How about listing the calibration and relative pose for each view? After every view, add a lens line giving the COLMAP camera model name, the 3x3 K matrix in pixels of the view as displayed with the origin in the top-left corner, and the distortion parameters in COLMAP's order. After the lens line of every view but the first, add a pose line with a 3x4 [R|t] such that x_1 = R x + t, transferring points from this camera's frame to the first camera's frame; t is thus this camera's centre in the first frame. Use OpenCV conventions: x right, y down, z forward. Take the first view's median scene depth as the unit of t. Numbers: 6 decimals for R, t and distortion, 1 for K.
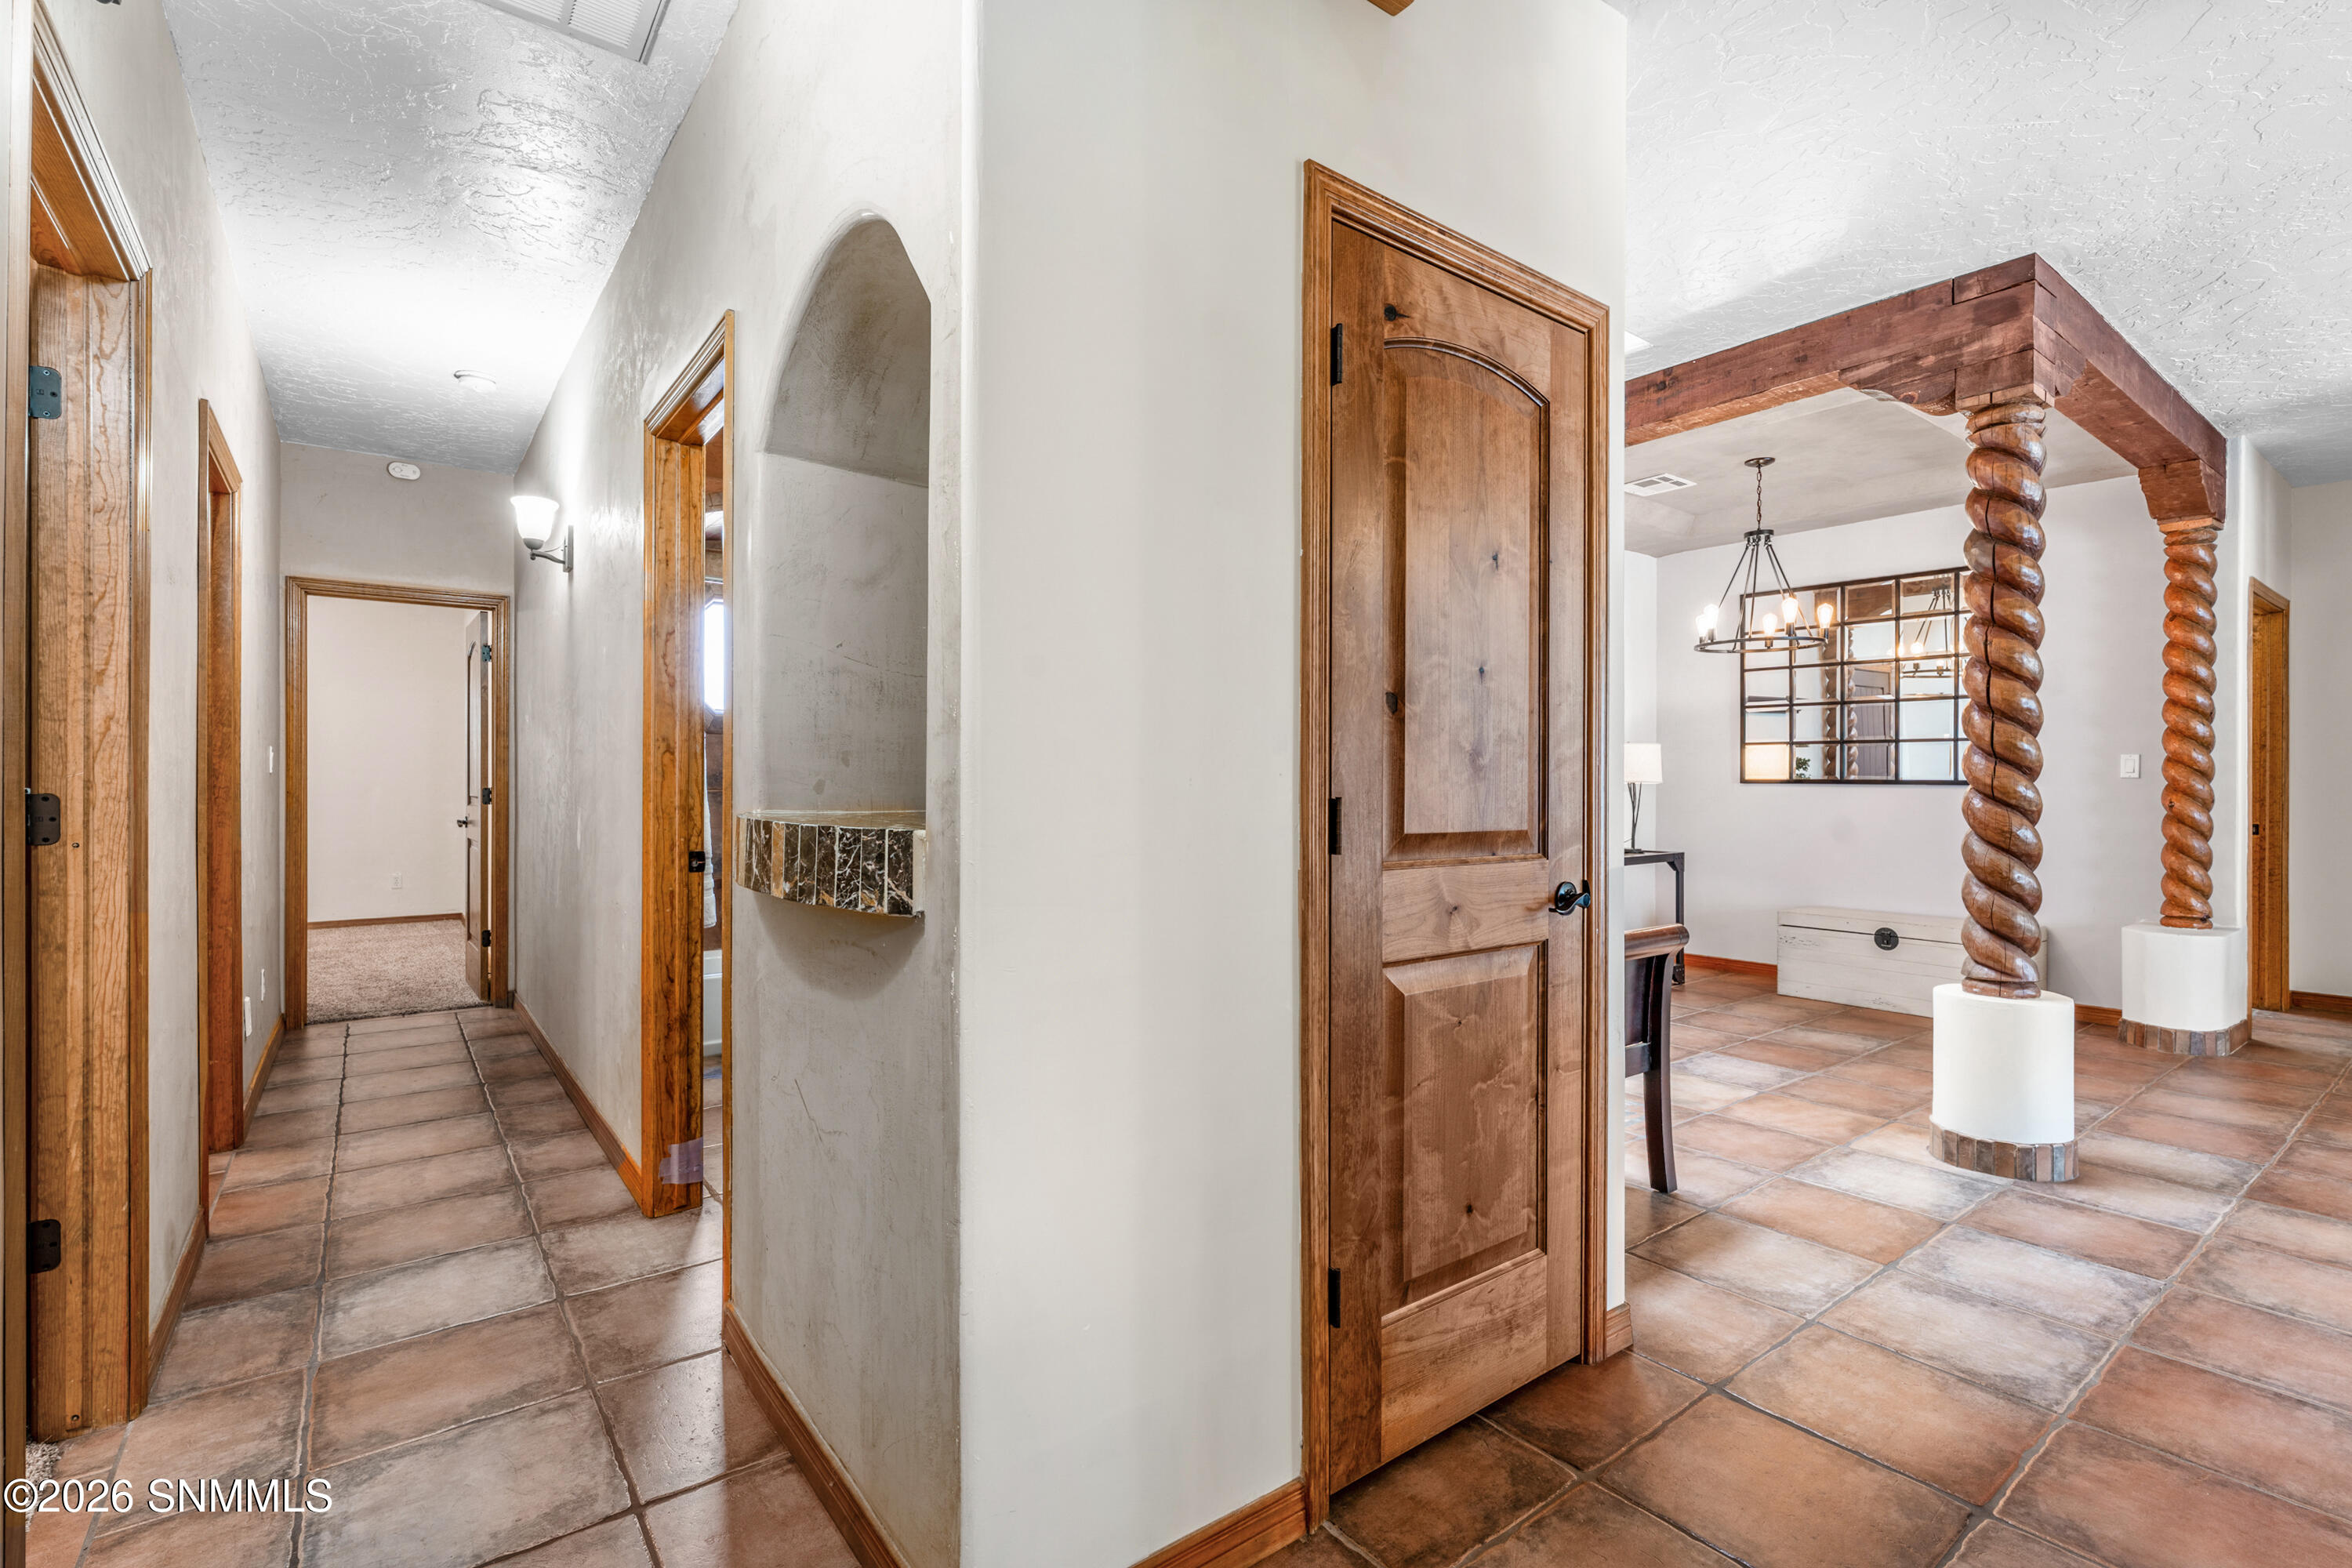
lens RADIAL K [[1070.1, 0, 1178.8], [0, 1070.1, 801.8], [0, 0, 1]] dist [-0.000541, 0.000045]
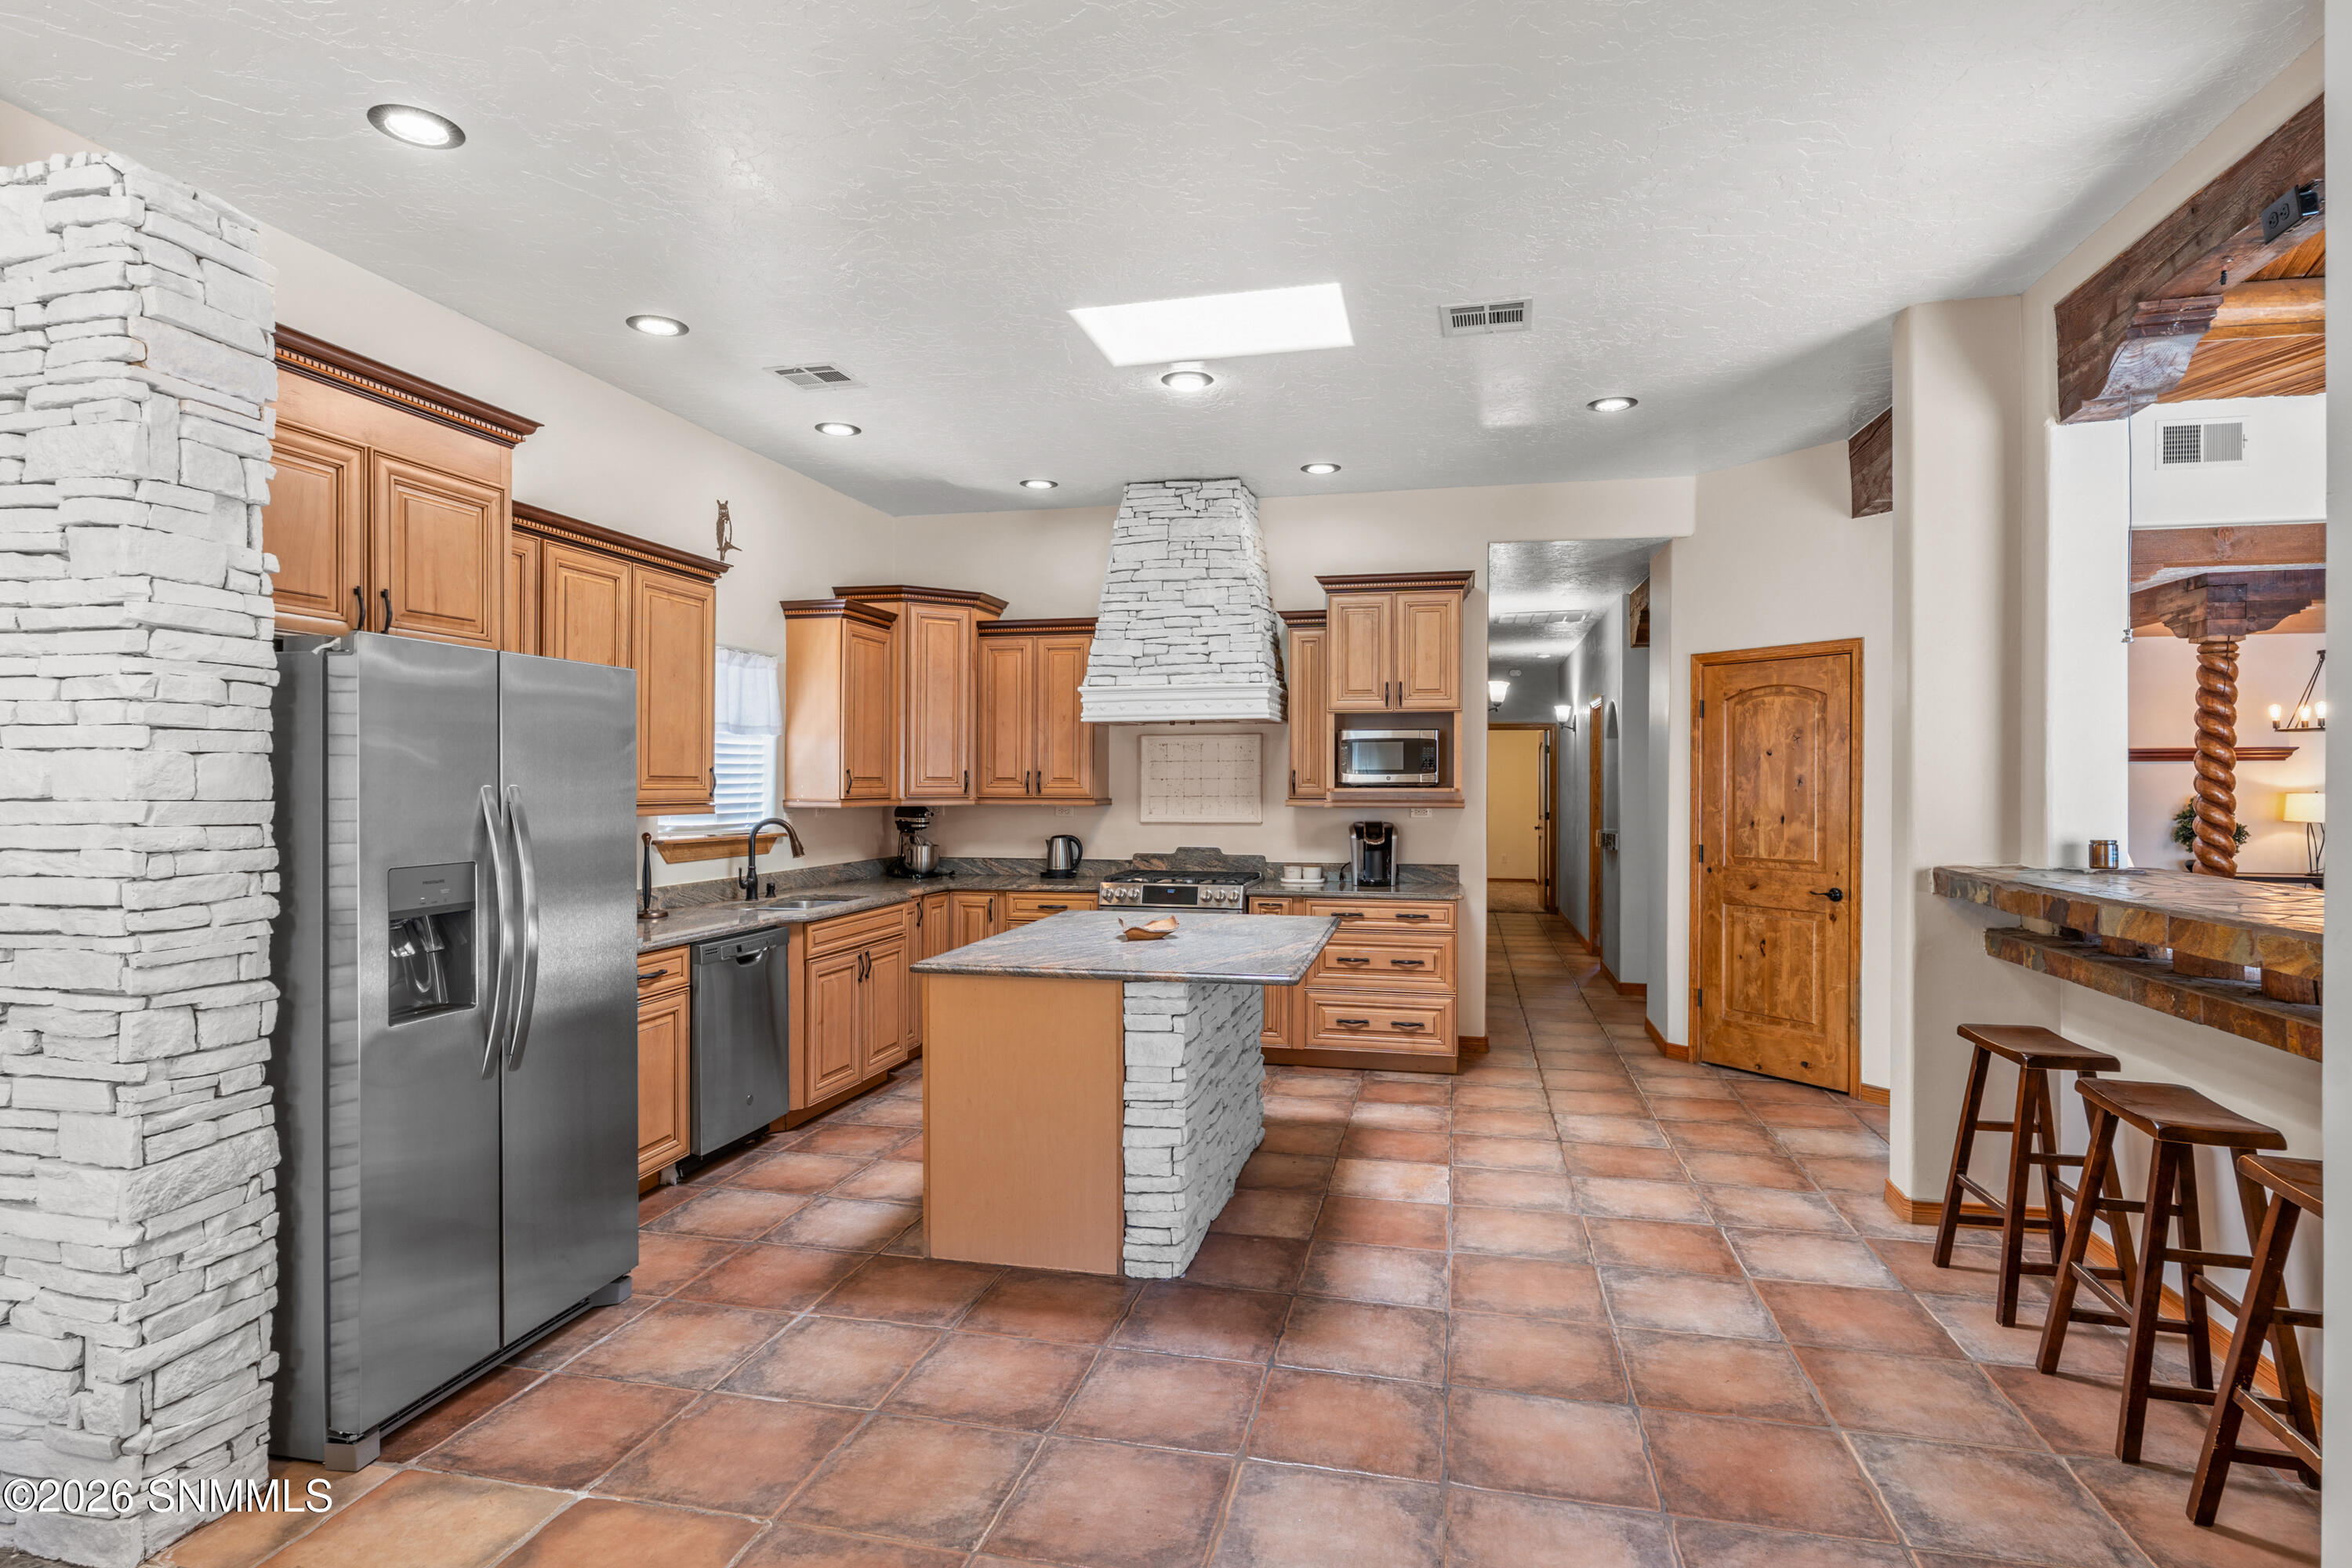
lens RADIAL K [[1210.5, 0, 1144.5], [0, 1210.5, 783.1], [0, 0, 1]] dist [-0.002577, -0.000798]
pose [[0.621636, 0.000427, -0.783306, 0.822953], [-0.016700, 0.999780, -0.012708, -0.027032], [0.783128, 0.020981, 0.621507, -1.247473]]
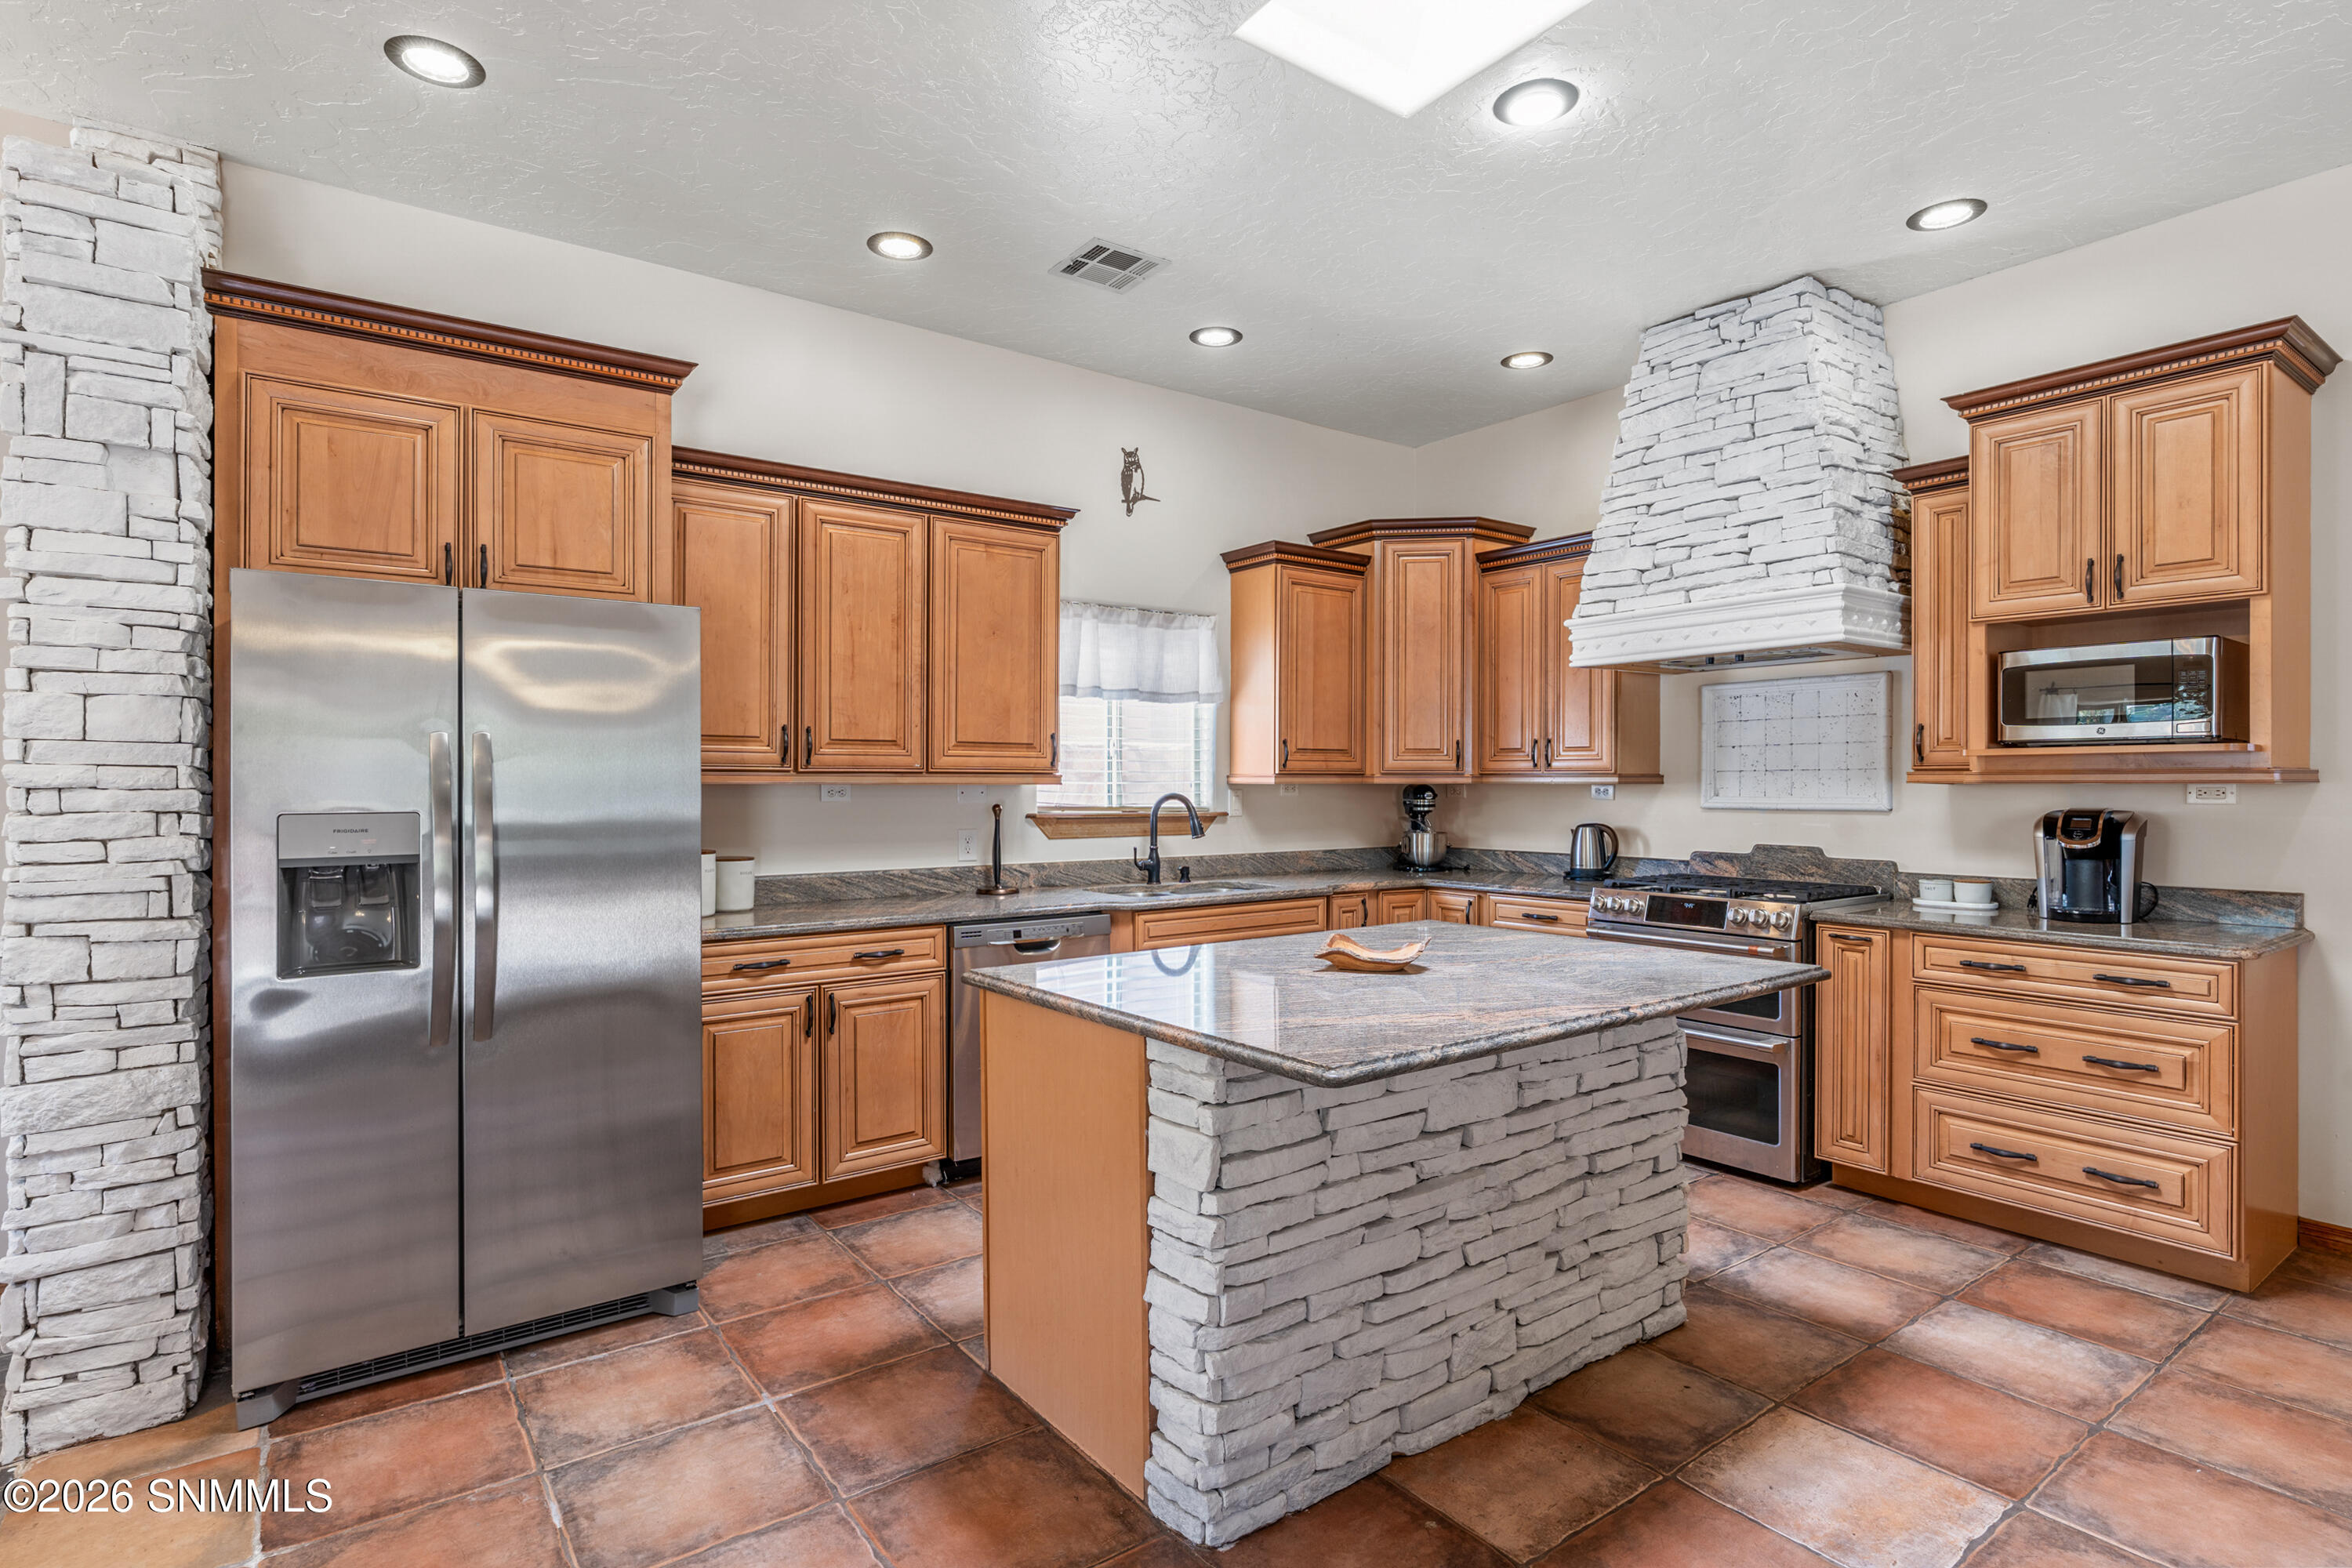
lens RADIAL K [[1145.8, 0, 1156.0], [0, 1145.8, 782.4], [0, 0, 1]] dist [-0.001983, -0.000697]
pose [[-0.026503, -0.000022, -0.999649, 0.682210], [-0.019544, 0.999809, 0.000496, -0.012394], [0.999458, 0.019551, -0.026498, -0.816181]]
